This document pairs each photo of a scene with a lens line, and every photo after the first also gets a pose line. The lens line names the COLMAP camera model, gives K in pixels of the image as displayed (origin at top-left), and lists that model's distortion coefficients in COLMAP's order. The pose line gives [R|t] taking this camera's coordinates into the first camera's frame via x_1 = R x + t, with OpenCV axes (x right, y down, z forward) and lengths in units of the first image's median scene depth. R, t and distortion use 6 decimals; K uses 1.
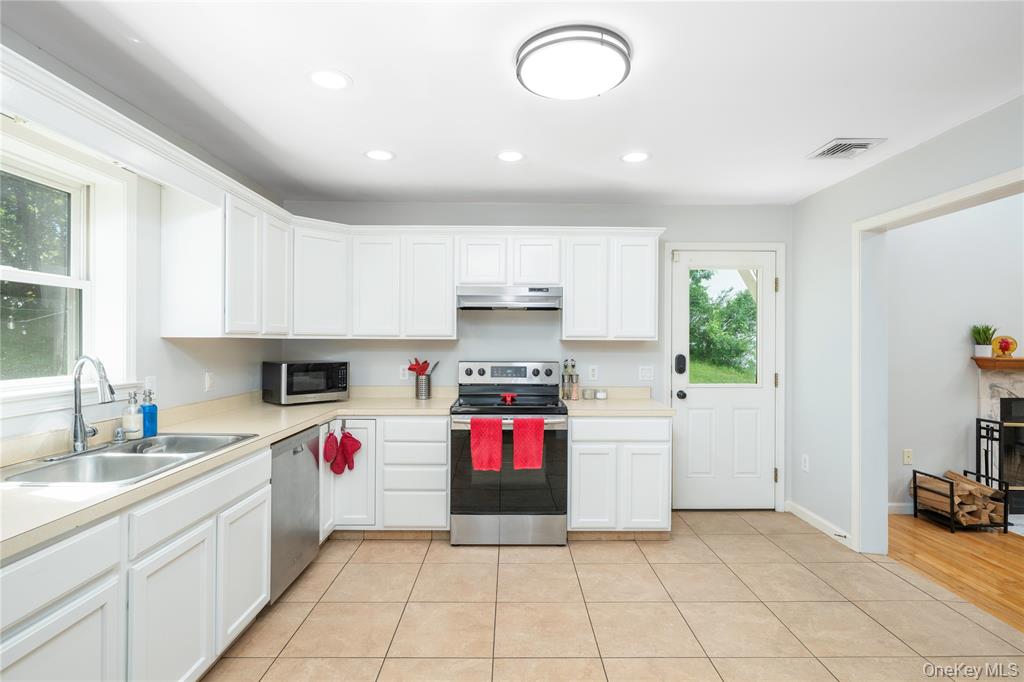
lens RADIAL K [[503.1, 0, 516.7], [0, 503.1, 342.0], [0, 0, 1]] dist [0.001222, 0.000166]
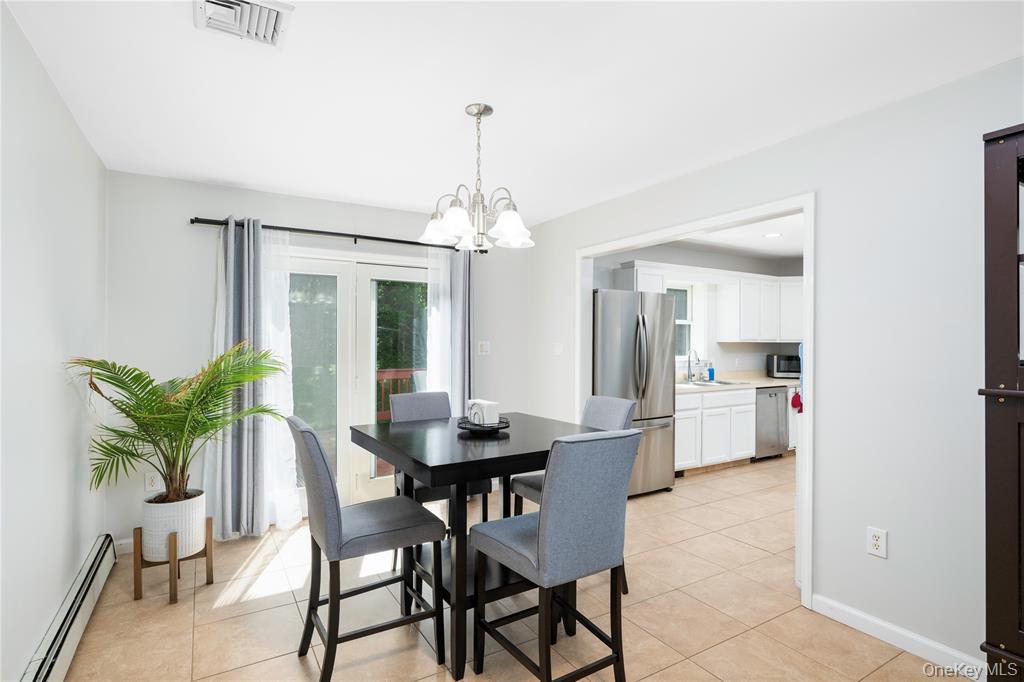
lens RADIAL K [[503.1, 0, 519.9], [0, 503.1, 346.8], [0, 0, 1]] dist [0.001222, 0.000166]
pose [[0.510778, -0.001679, -0.859711, 0.880522], [0.000621, 0.999999, -0.001583, 0.016183], [0.859713, 0.000275, 0.510778, -1.035991]]
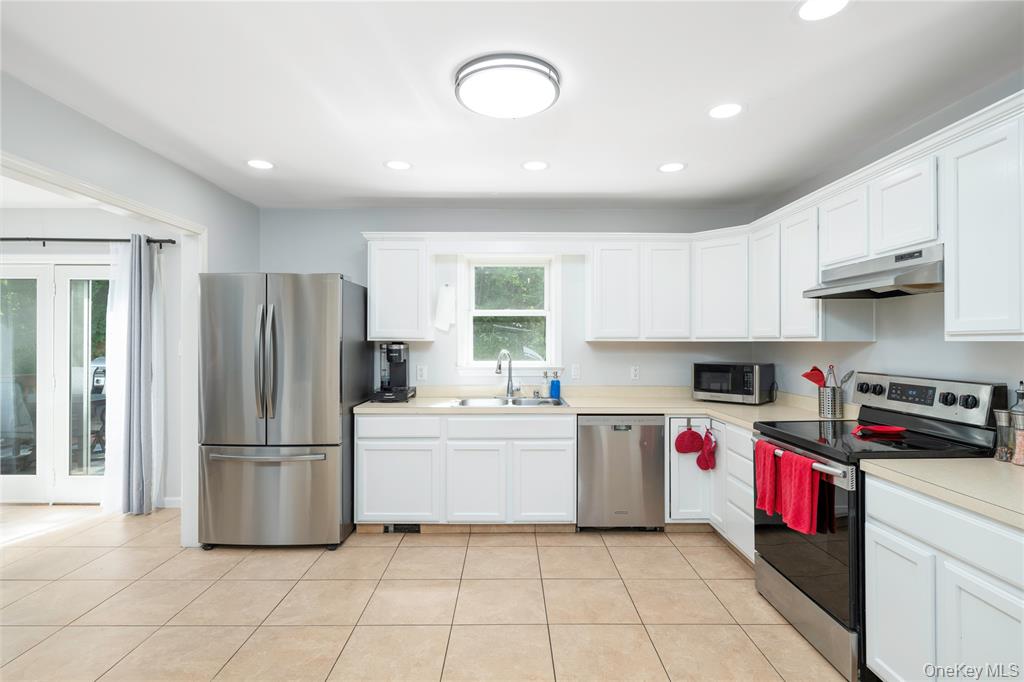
lens RADIAL K [[503.1, 0, 513.7], [0, 503.1, 340.6], [0, 0, 1]] dist [0.001222, 0.000166]
pose [[0.001445, -0.008084, -0.999966, 0.899020], [-0.004847, 0.999956, -0.008091, 0.003045], [0.999987, 0.004859, 0.001405, 0.764953]]
